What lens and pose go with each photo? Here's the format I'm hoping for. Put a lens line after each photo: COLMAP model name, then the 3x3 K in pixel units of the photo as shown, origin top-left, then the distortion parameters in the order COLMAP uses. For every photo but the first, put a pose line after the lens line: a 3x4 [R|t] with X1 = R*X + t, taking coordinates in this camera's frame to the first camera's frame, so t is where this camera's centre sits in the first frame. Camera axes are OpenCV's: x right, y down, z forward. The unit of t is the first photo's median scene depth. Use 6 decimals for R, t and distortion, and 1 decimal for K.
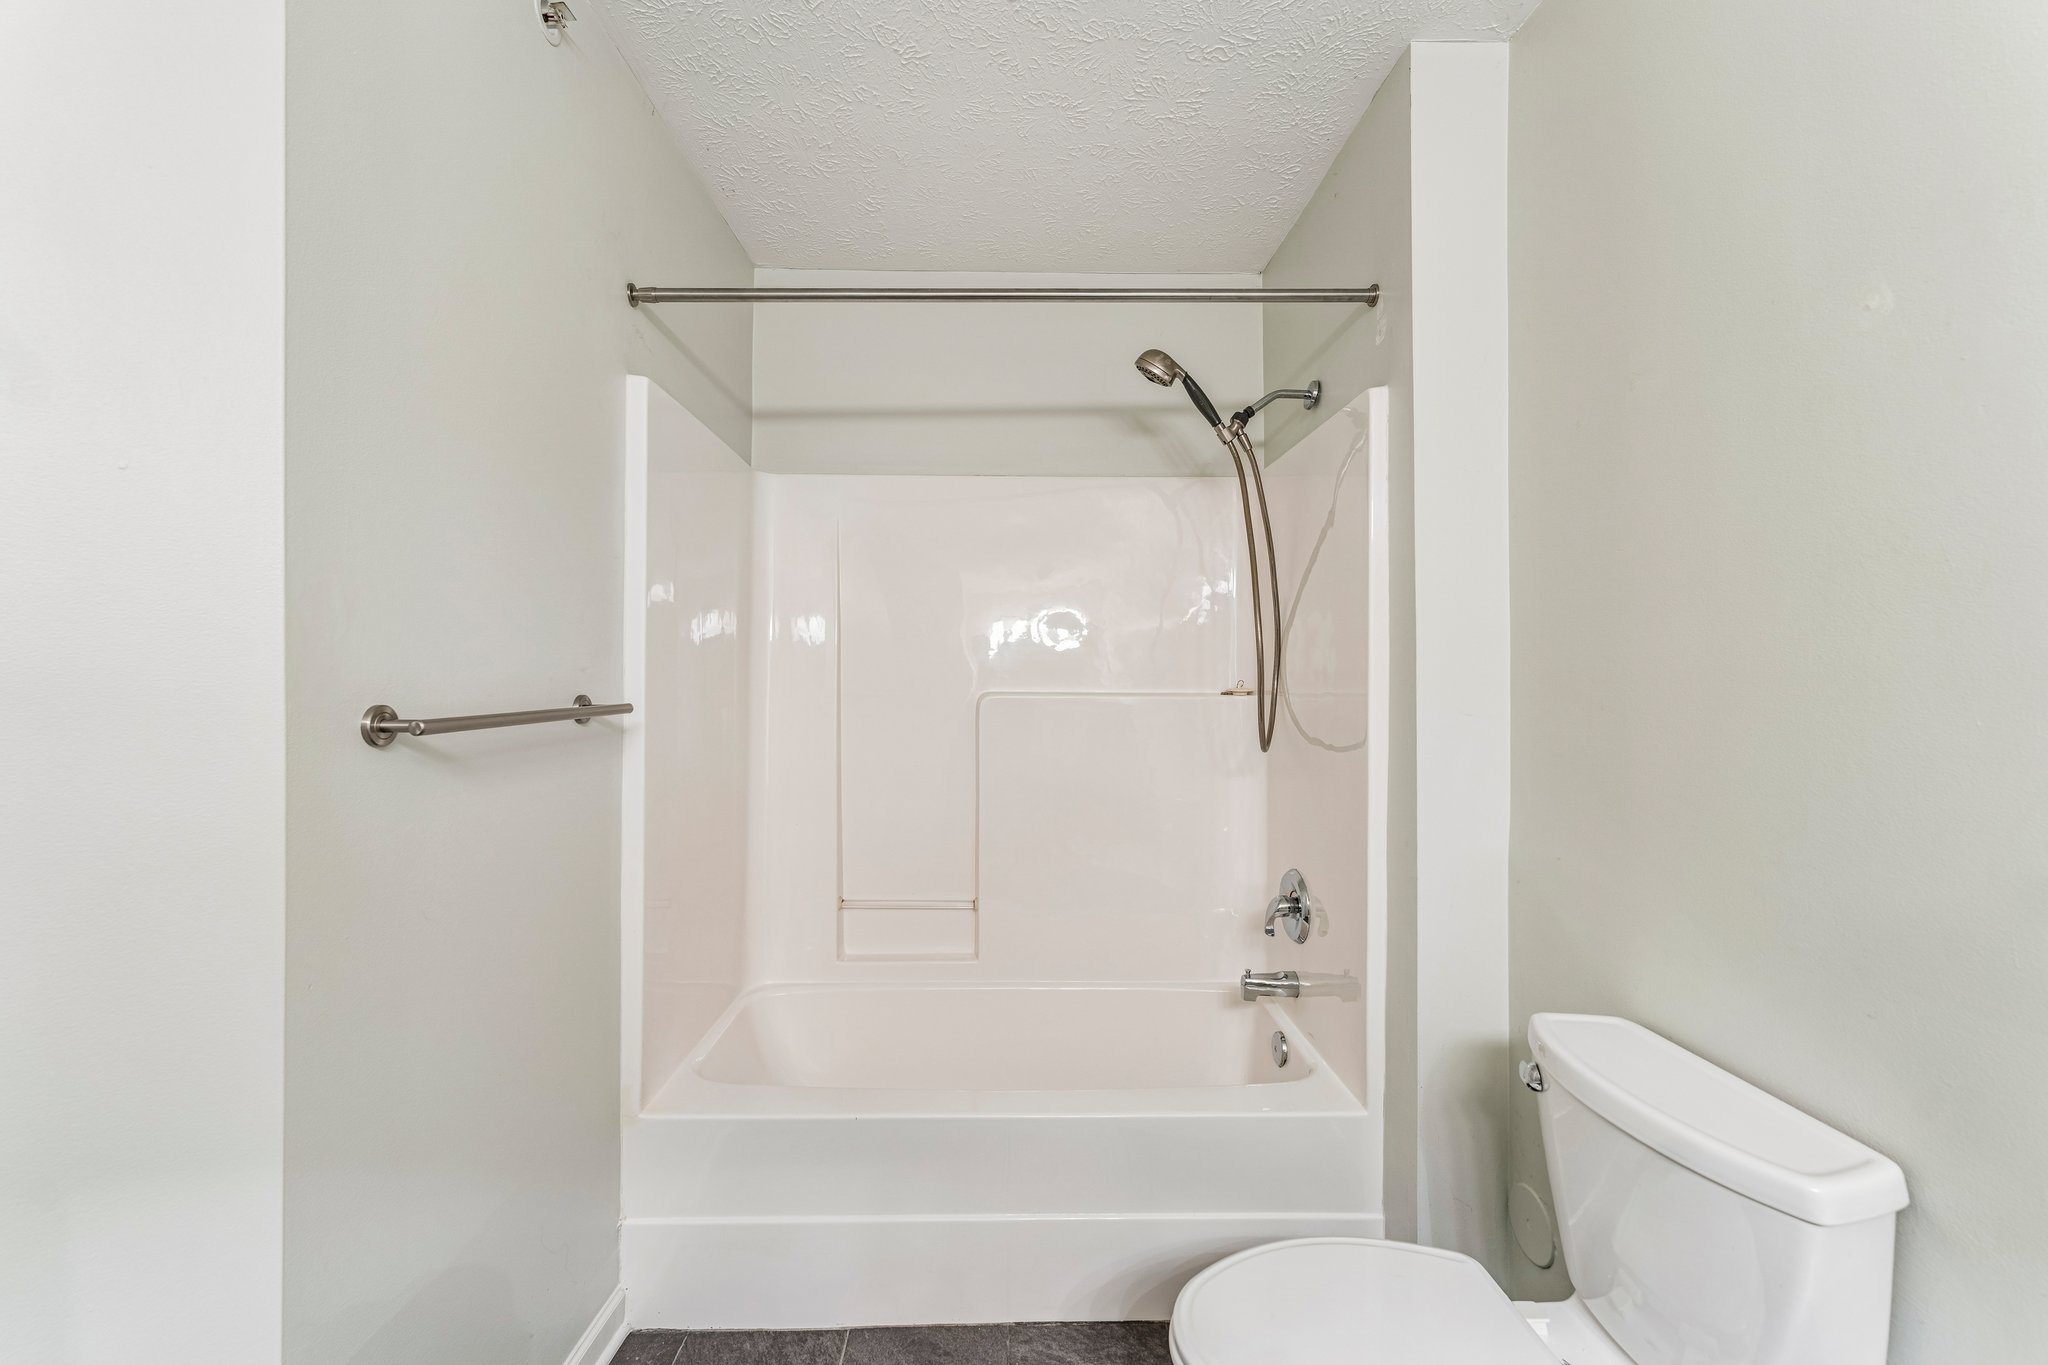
lens RADIAL K [[809.7, 0, 1021.8], [0, 809.7, 674.3], [0, 0, 1]] dist [-0.001567, -0.000395]
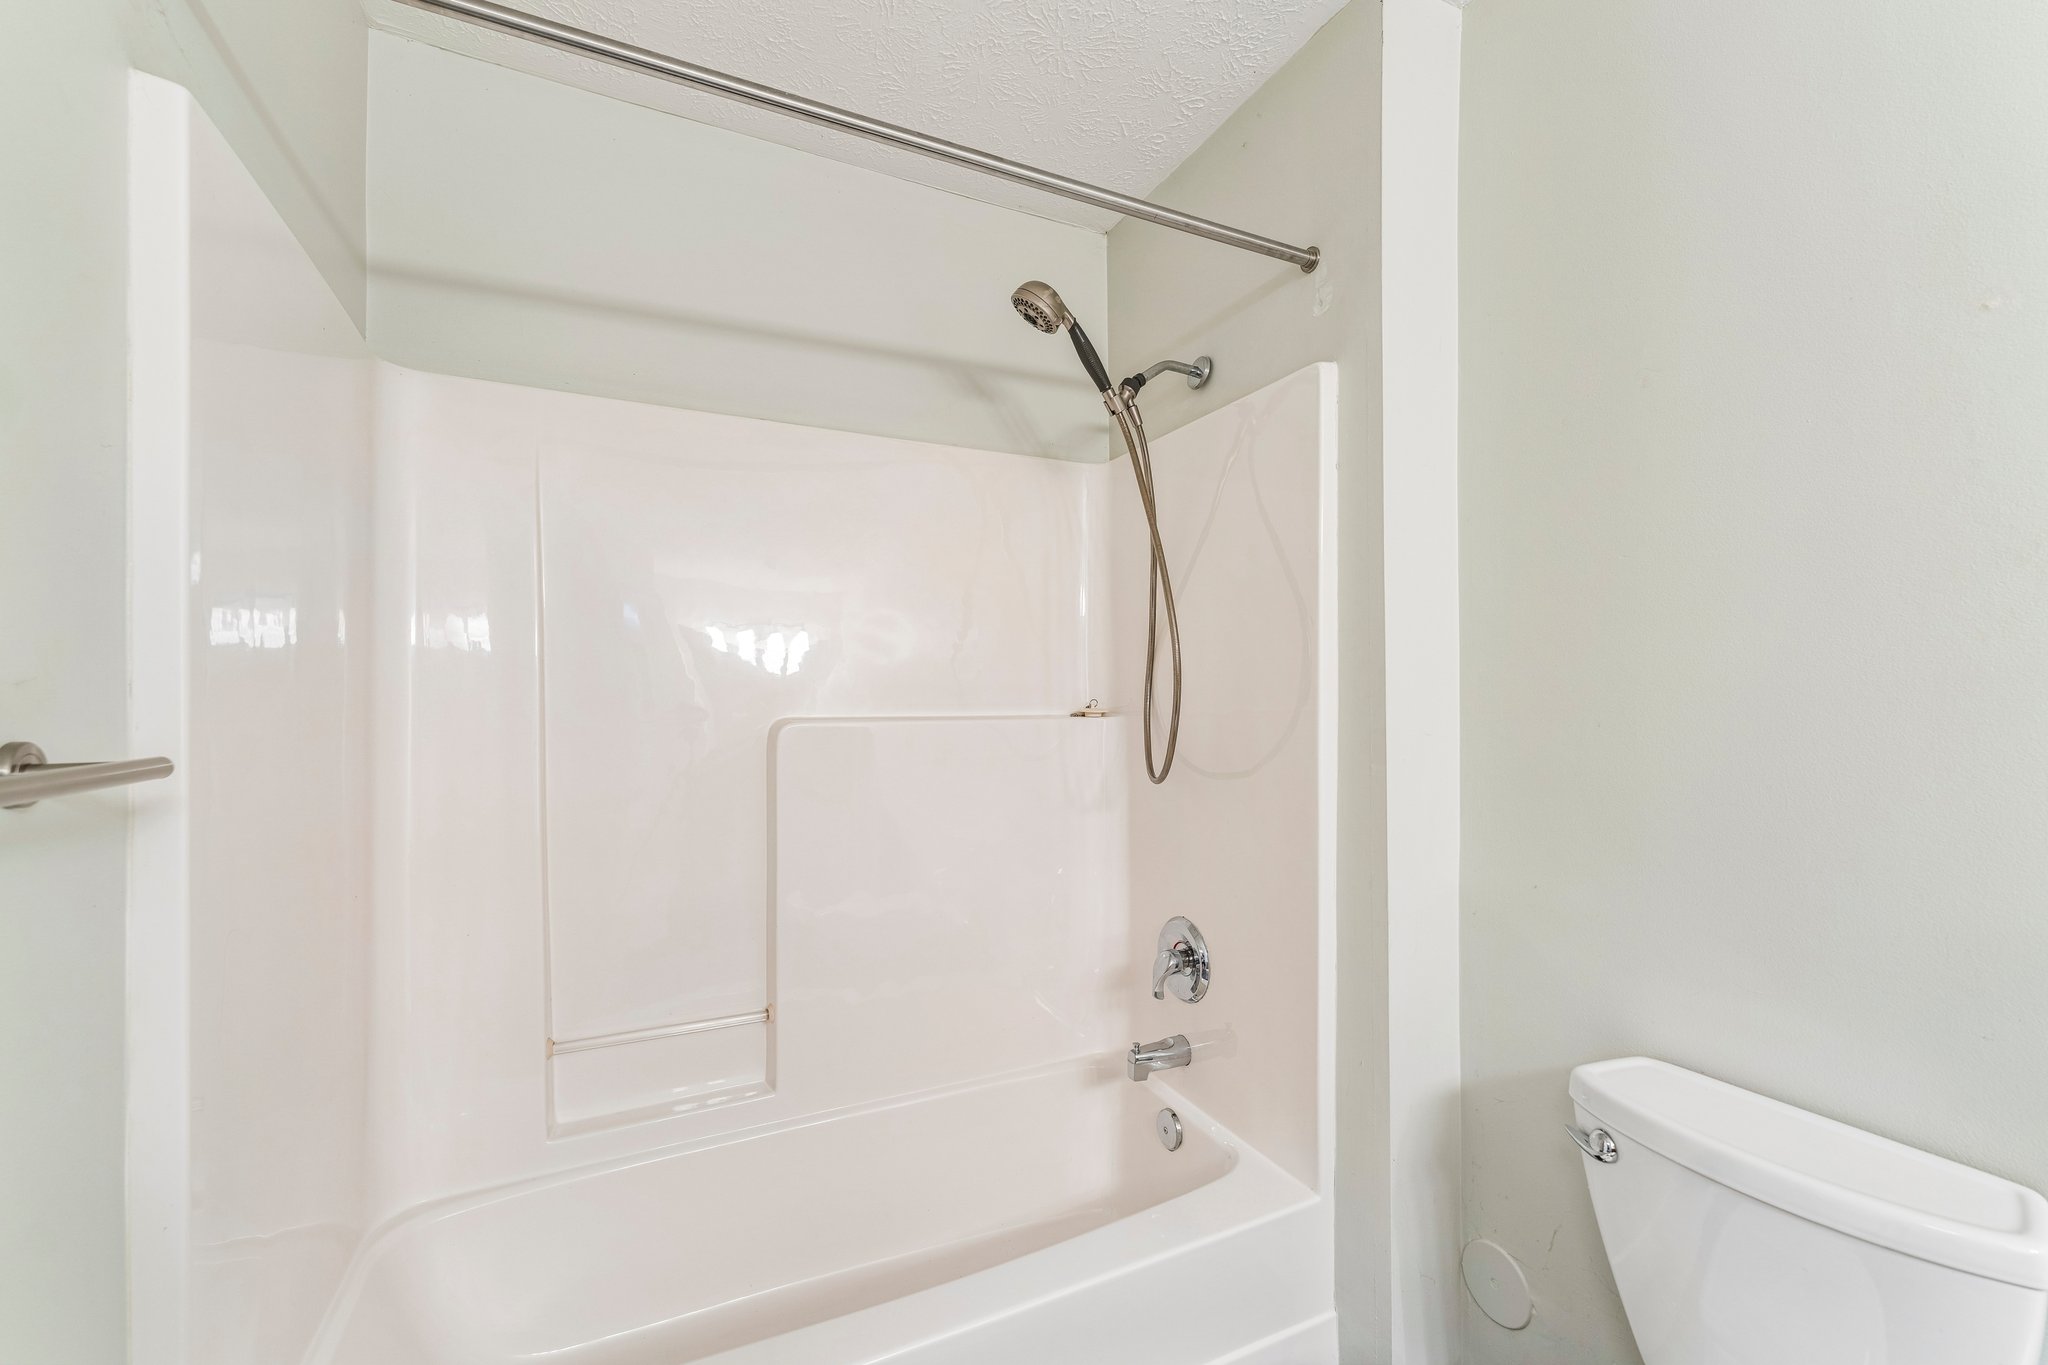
lens RADIAL K [[814.6, 0, 1023.1], [0, 814.6, 685.6], [0, 0, 1]] dist [-0.000701, 0.000194]
pose [[0.901731, -0.002194, 0.432292, -0.194479], [0.006576, 0.999941, -0.008643, 0.000317], [-0.432248, 0.010636, 0.901692, 0.289186]]
